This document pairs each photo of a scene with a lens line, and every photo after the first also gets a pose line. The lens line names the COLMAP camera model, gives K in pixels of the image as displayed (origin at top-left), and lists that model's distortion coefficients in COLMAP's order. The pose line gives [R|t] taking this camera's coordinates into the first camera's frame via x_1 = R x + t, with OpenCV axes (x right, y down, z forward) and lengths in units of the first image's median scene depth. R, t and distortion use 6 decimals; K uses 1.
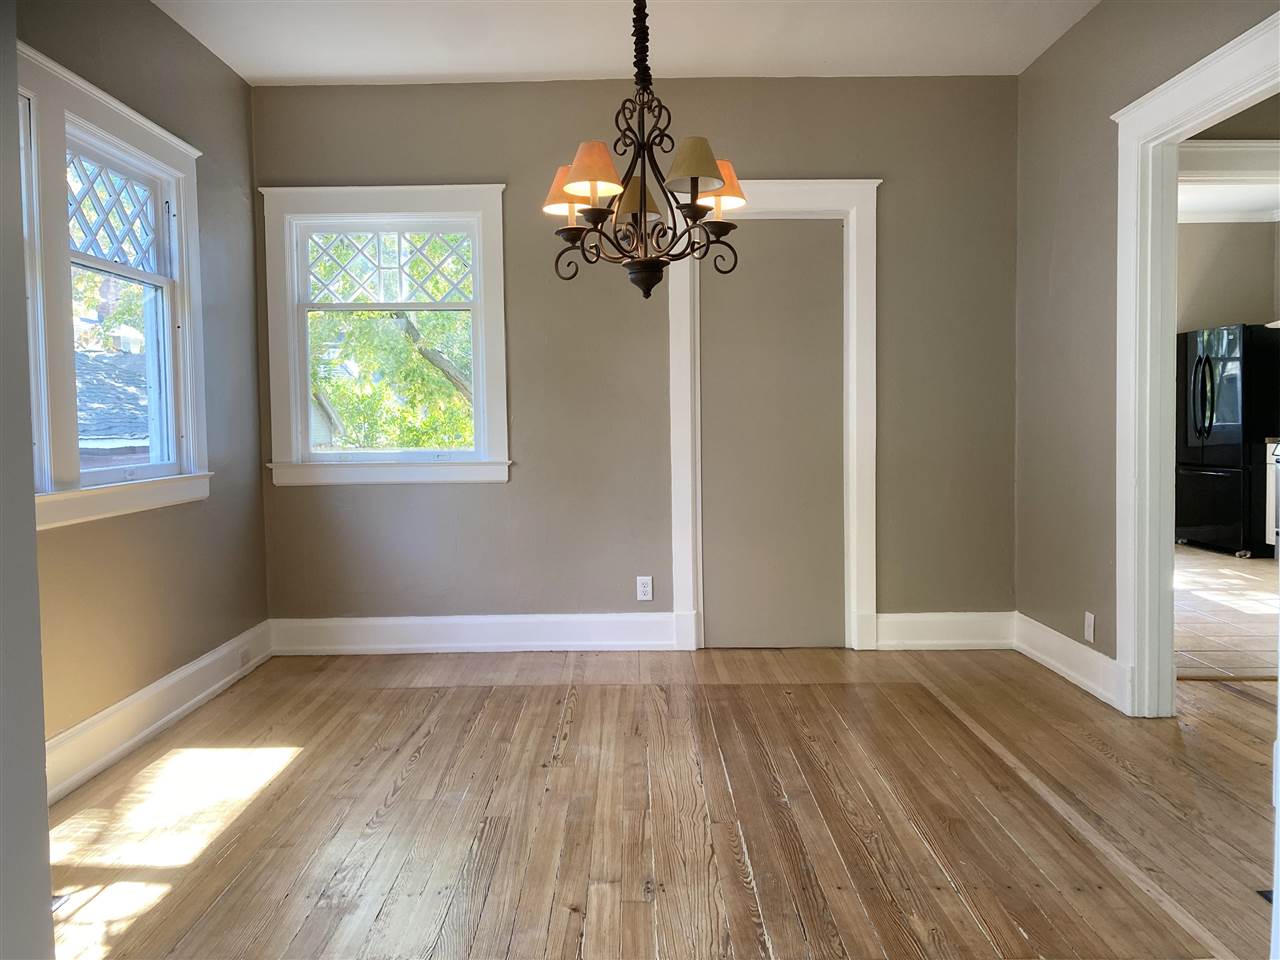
lens RADIAL K [[965.1, 0, 633.4], [0, 965.1, 461.3], [0, 0, 1]] dist [0.125128, -0.180311]
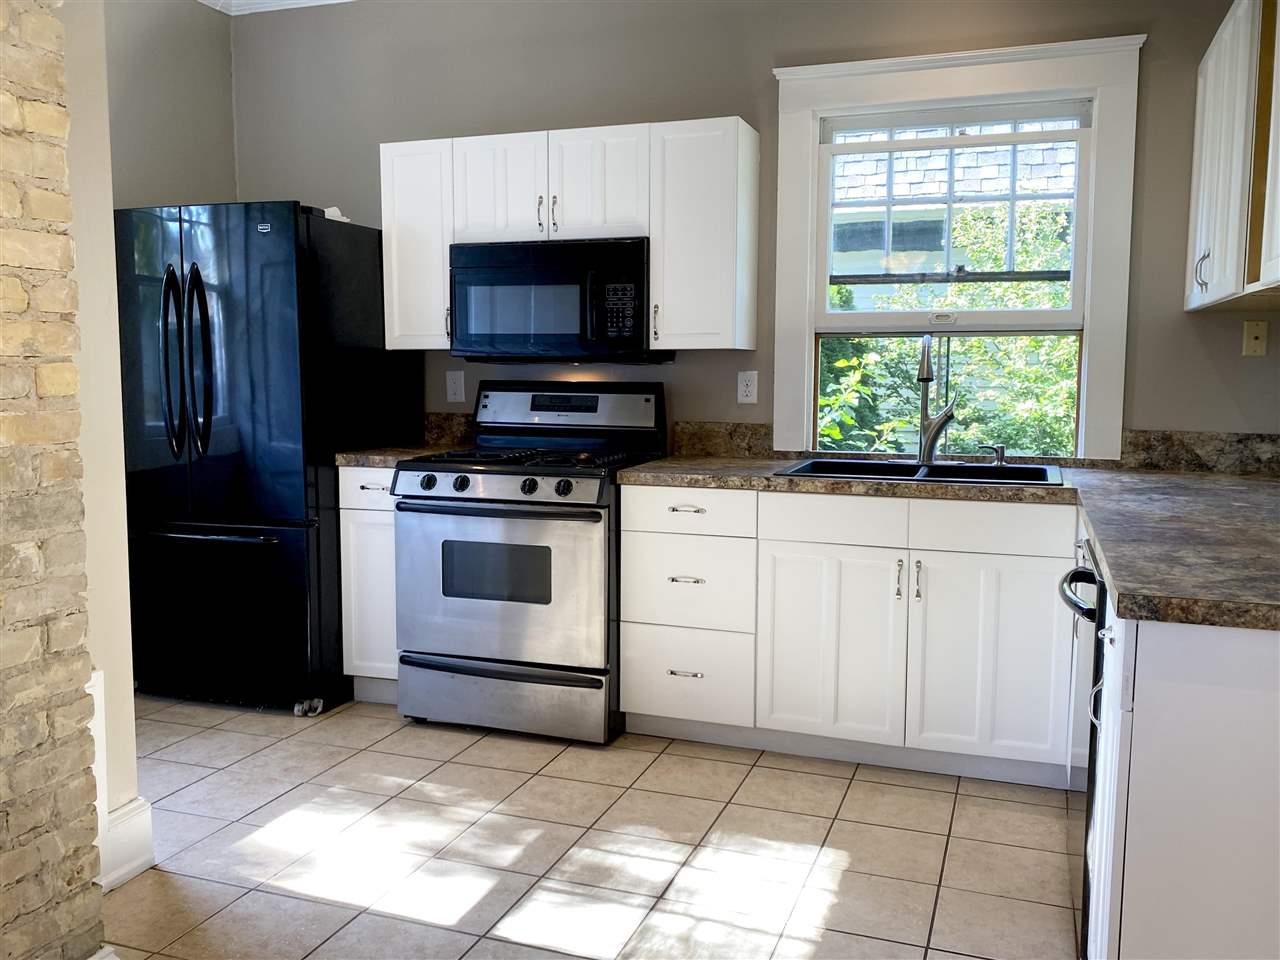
lens RADIAL K [[1099.7, 0, 640.0], [0, 1099.7, 480.0], [0, 0, 1]] dist [0.071120, -0.107830]
pose [[0.343338, -0.078386, 0.935935, 0.187455], [0.033093, 0.996902, 0.071352, -0.042782], [-0.938629, 0.006475, 0.344868, 0.653365]]
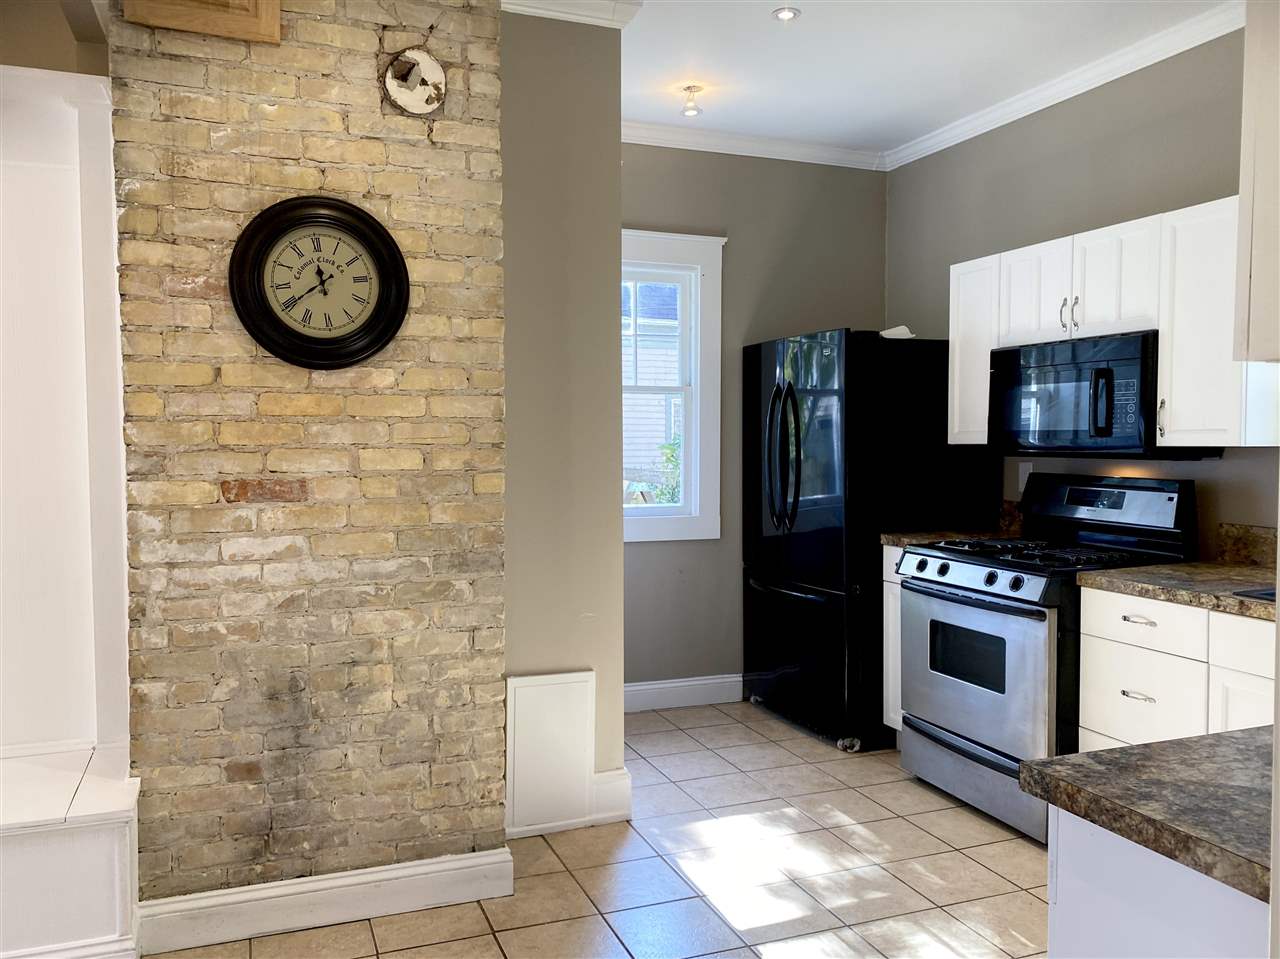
lens RADIAL K [[1007.6, 0, 640.0], [0, 1007.6, 479.5], [0, 0, 1]] dist [0.059646, -0.099407]
pose [[0.931826, -0.003555, 0.362887, 0.294344], [0.004738, 0.999986, -0.002370, -0.051939], [-0.362873, 0.003928, 0.931830, 0.496525]]
